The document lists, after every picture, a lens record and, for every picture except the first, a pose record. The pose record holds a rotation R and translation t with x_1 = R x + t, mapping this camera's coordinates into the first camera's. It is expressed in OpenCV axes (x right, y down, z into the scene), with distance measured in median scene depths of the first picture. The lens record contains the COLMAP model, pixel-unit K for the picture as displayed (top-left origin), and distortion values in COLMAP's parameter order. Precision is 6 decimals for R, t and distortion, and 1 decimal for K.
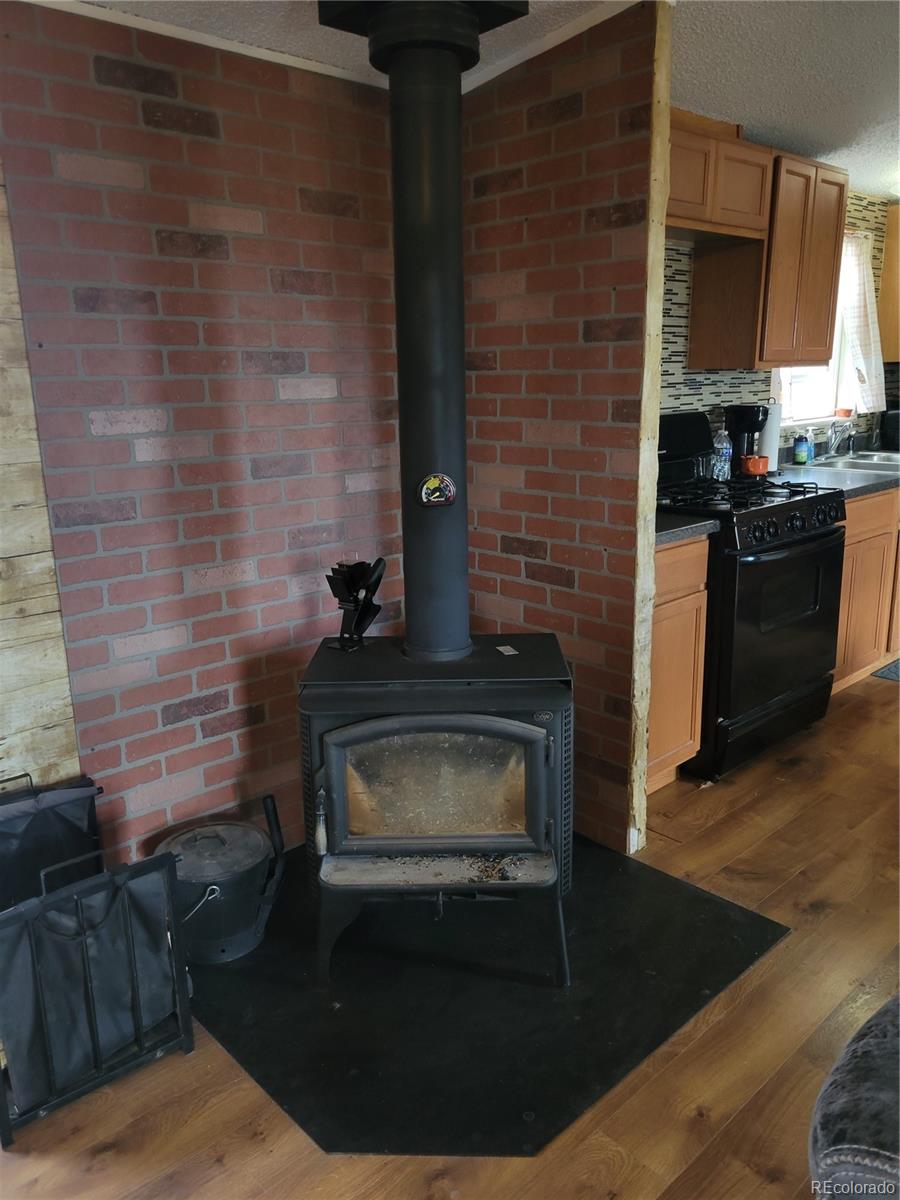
lens RADIAL K [[900.6, 0, 446.3], [0, 900.6, 595.1], [0, 0, 1]] dist [0.034876, -0.004272]
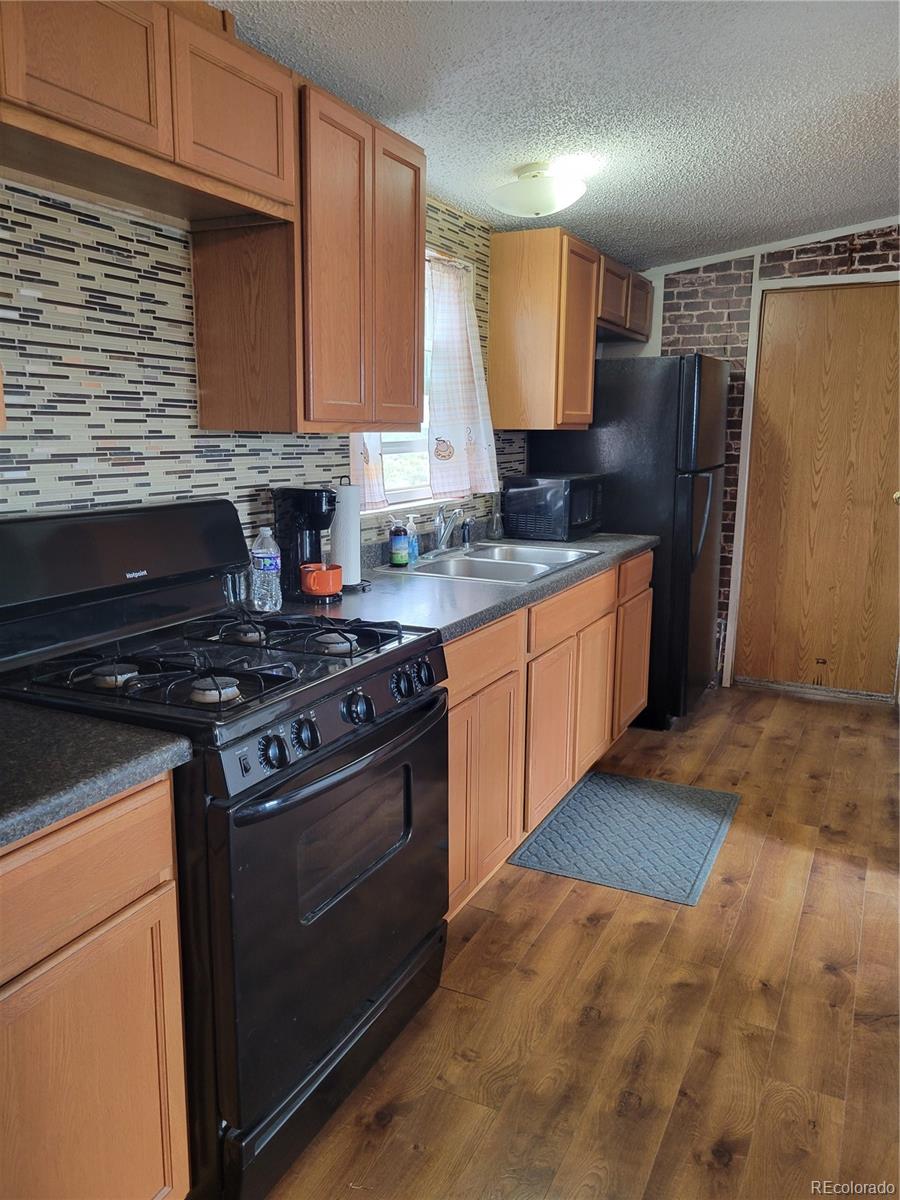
lens RADIAL K [[900.6, 0, 446.3], [0, 900.6, 595.1], [0, 0, 1]] dist [0.034876, -0.004272]
pose [[0.935219, -0.037043, 0.352127, 0.198897], [0.058208, 0.997066, -0.049708, -0.096511], [-0.349253, 0.066985, 0.934631, 0.372512]]
